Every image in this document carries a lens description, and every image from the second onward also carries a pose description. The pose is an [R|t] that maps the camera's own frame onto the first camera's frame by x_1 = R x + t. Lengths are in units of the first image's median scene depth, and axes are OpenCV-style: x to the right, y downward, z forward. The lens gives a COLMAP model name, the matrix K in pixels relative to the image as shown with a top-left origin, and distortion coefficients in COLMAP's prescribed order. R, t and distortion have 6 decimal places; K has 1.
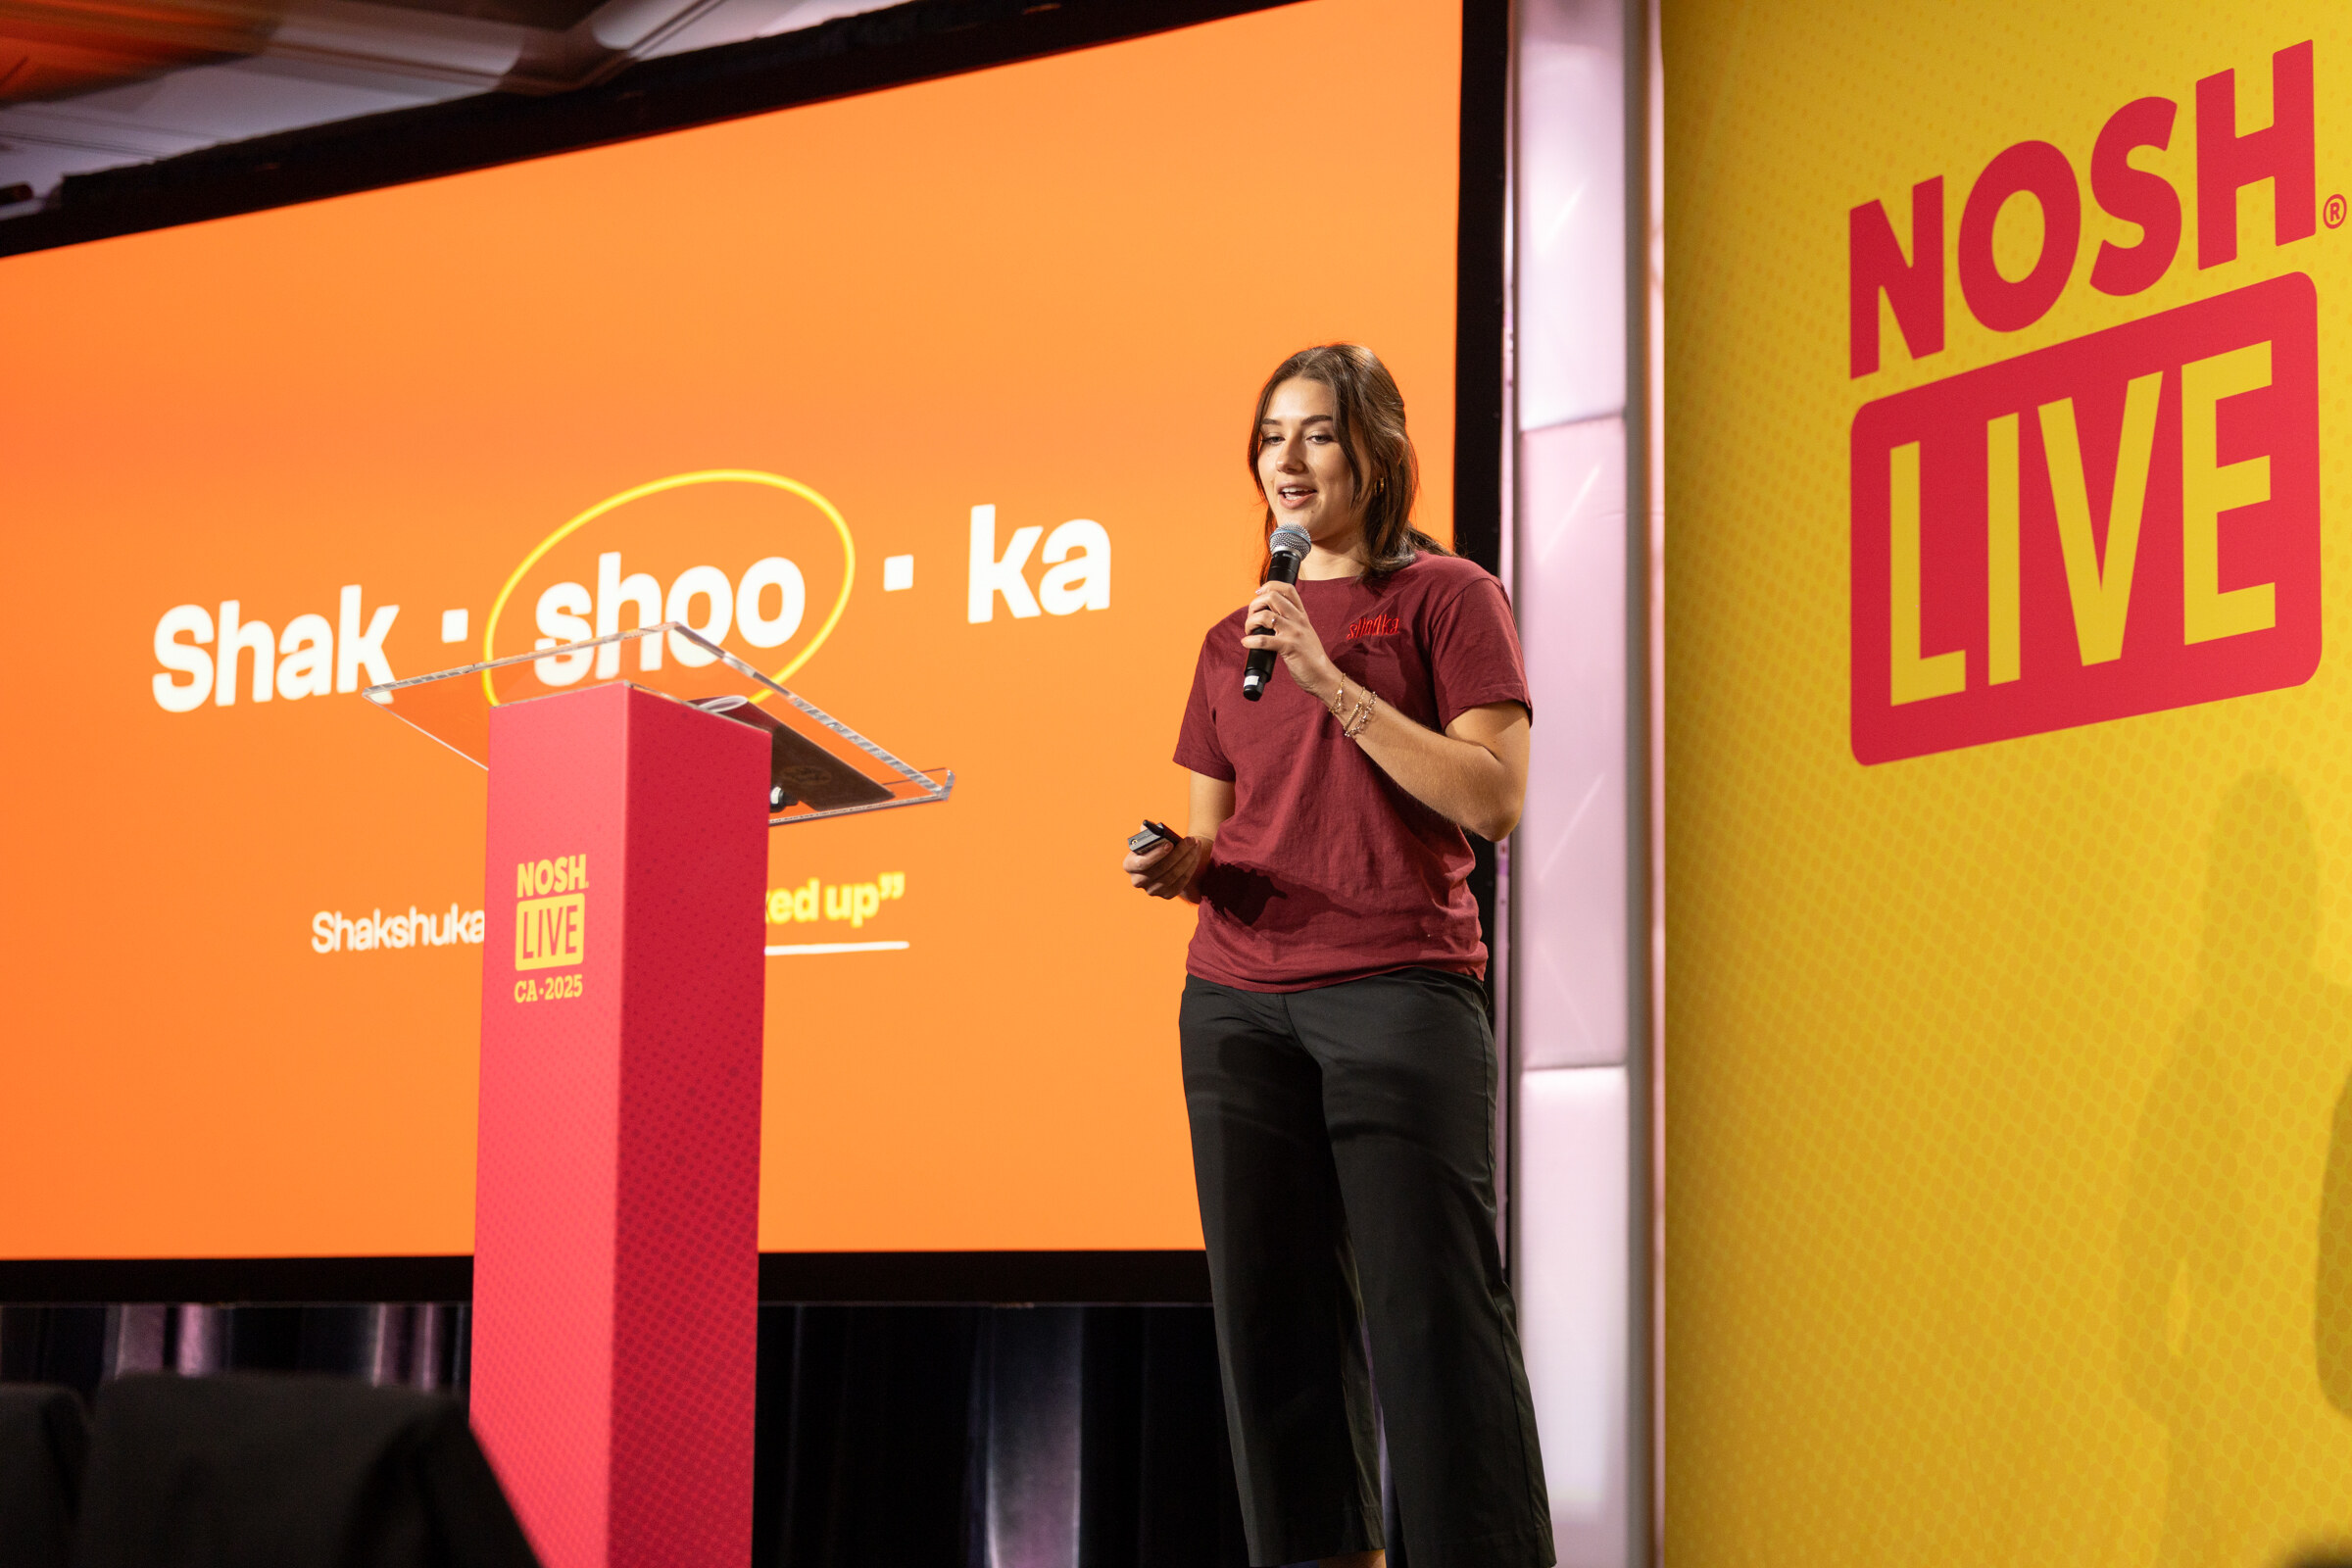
lens RADIAL K [[4641.5, 0, 1180.1], [0, 4641.5, 783.5], [0, 0, 1]] dist [0.002553, 0.000000]
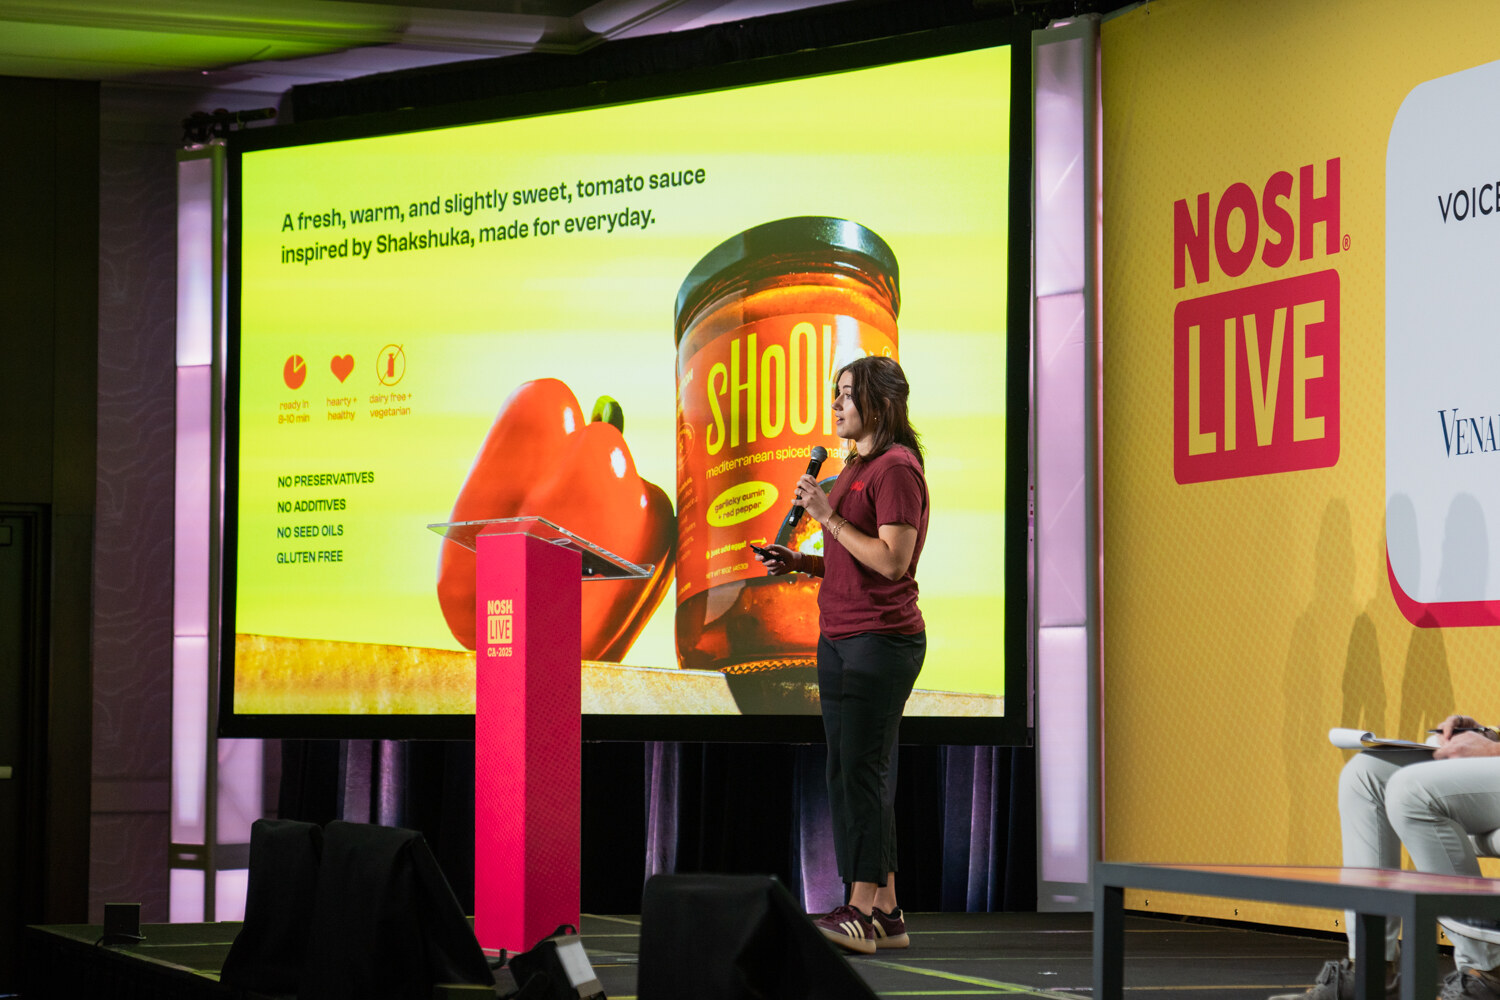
lens RADIAL K [[4135.4, 0, 747.7], [0, 4135.4, 499.7], [0, 0, 1]] dist [0.416436, 0.000000]
pose [[0.991308, -0.017091, -0.130448, 0.201312], [0.026777, 0.996983, 0.072857, -0.136615], [0.128809, -0.075716, 0.988775, -0.829115]]
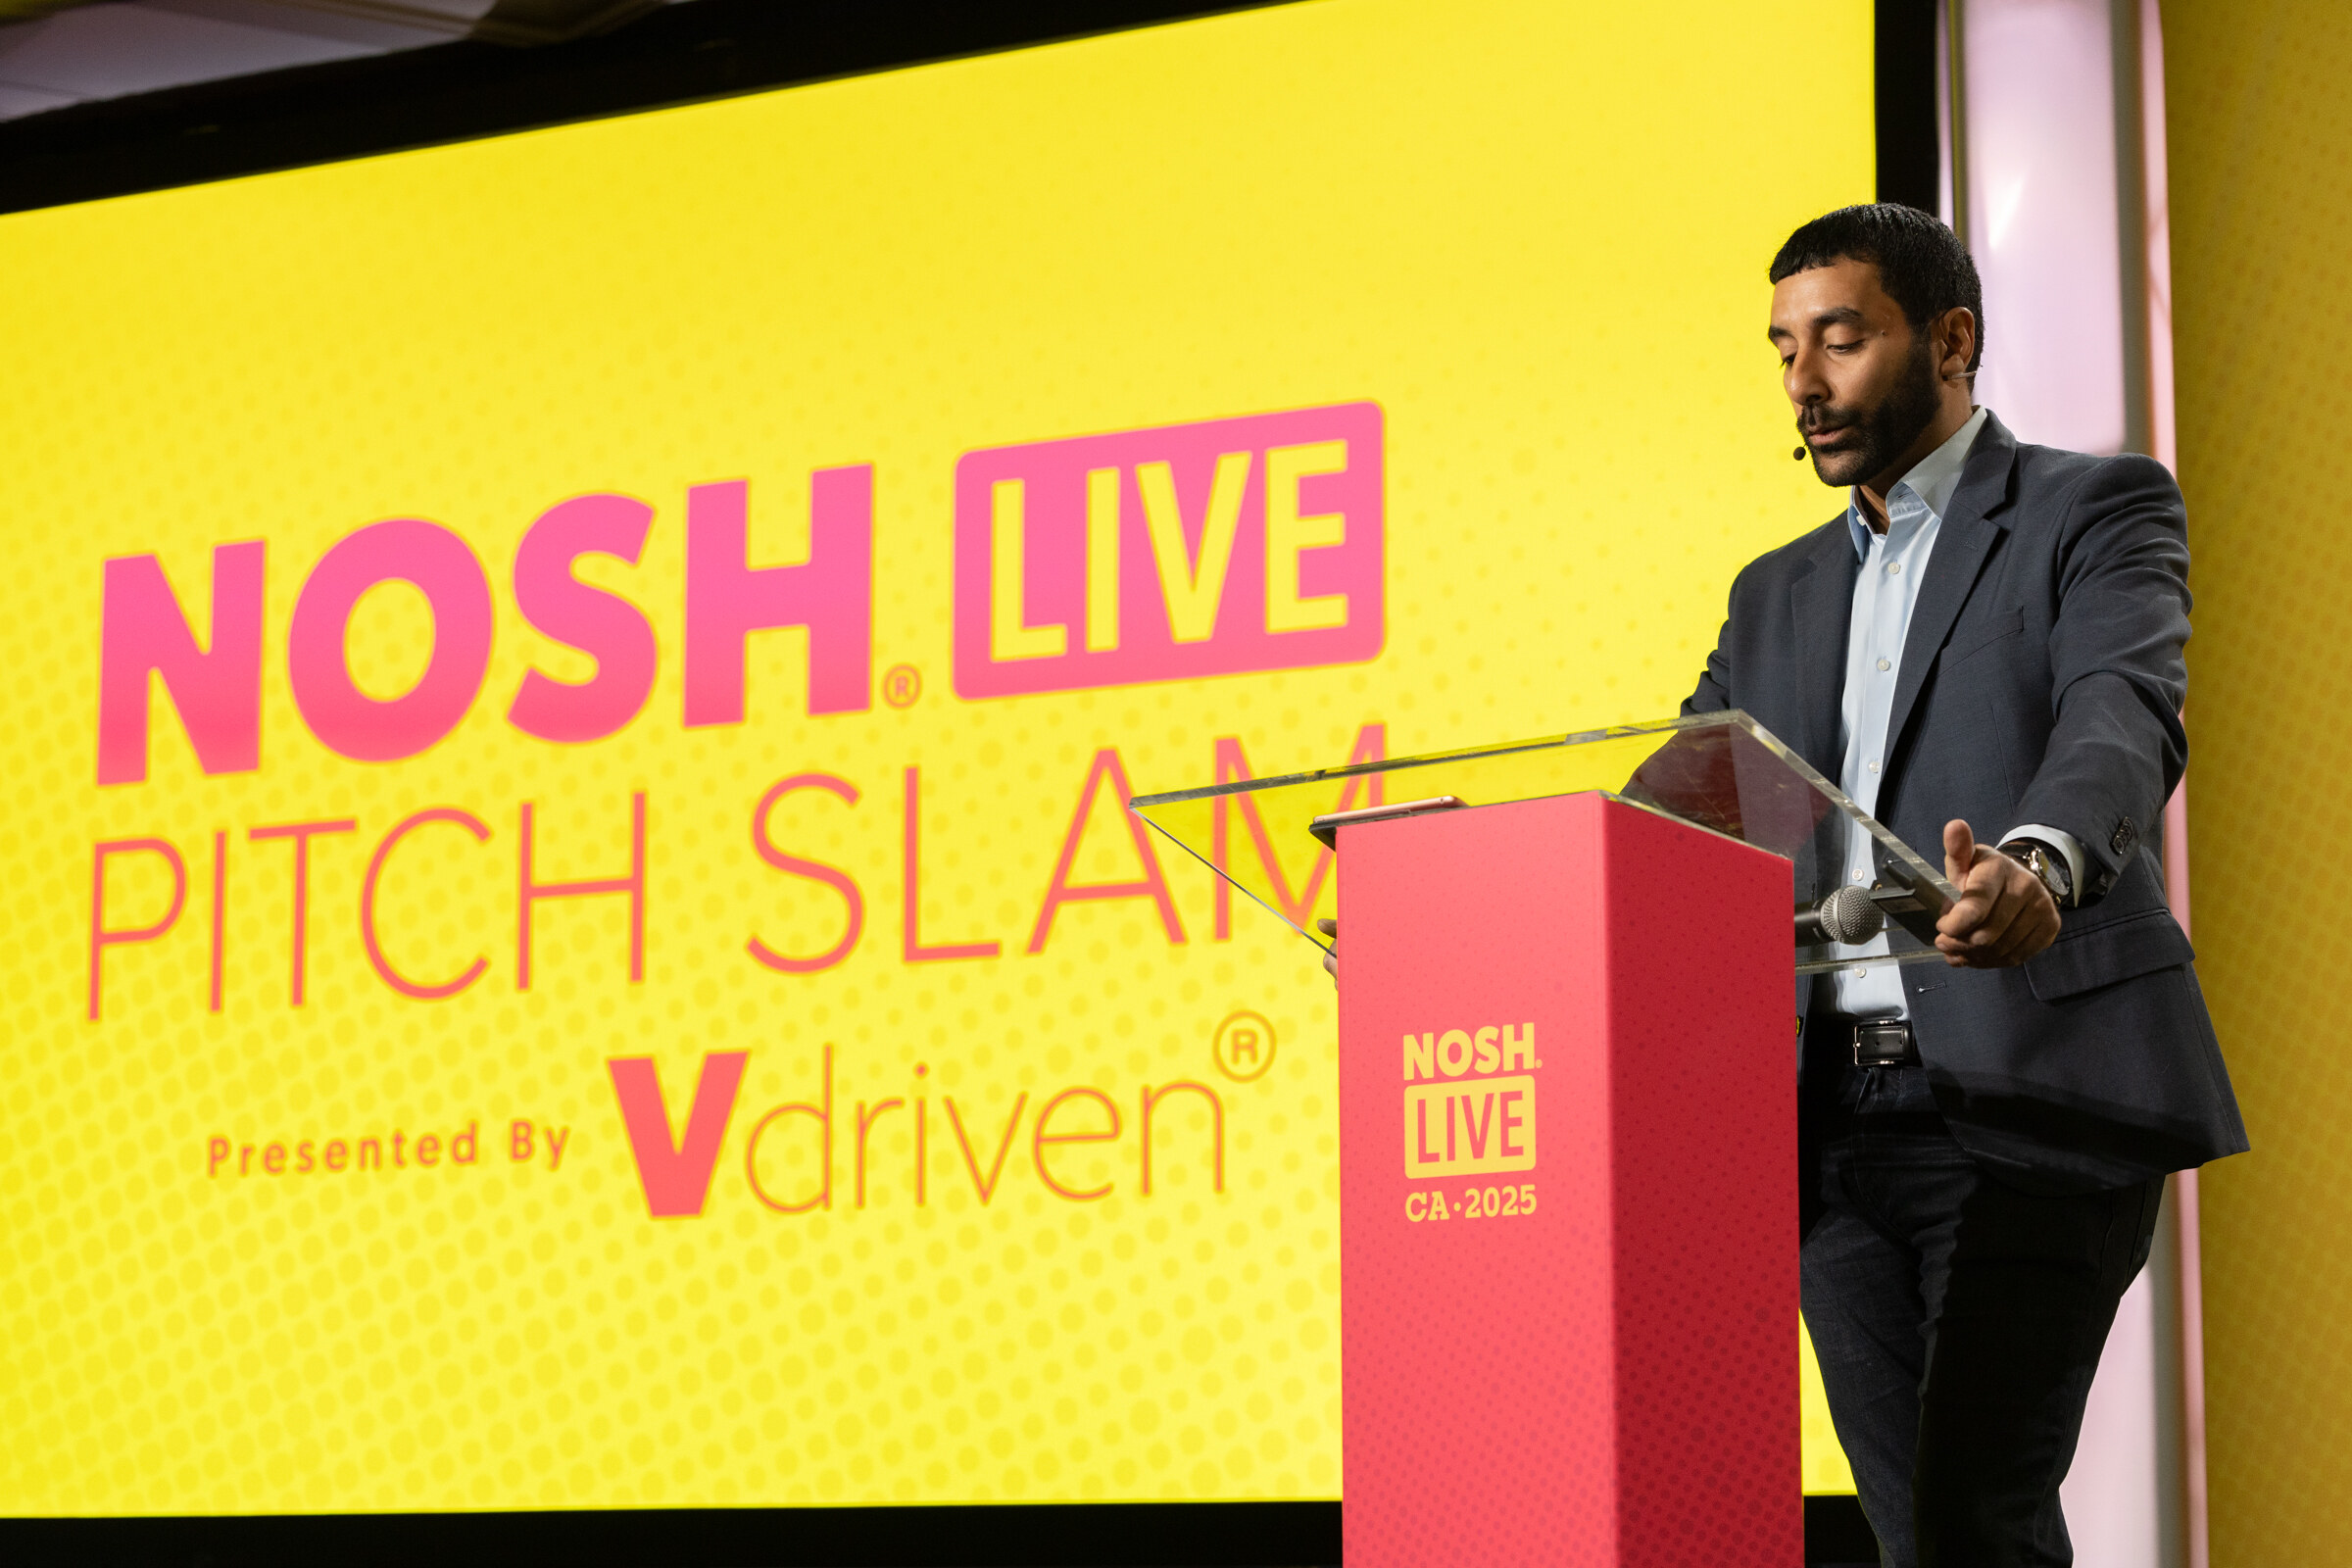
lens RADIAL K [[5426.2, 0, 1214.3], [0, 5426.2, 764.9], [0, 0, 1]] dist [-0.059026, 0.000000]
pose [[0.992906, 0.001675, 0.118892, -0.191613], [0.001163, 0.999716, -0.023793, -0.003696], [-0.118898, 0.023763, 0.992622, 0.096094]]
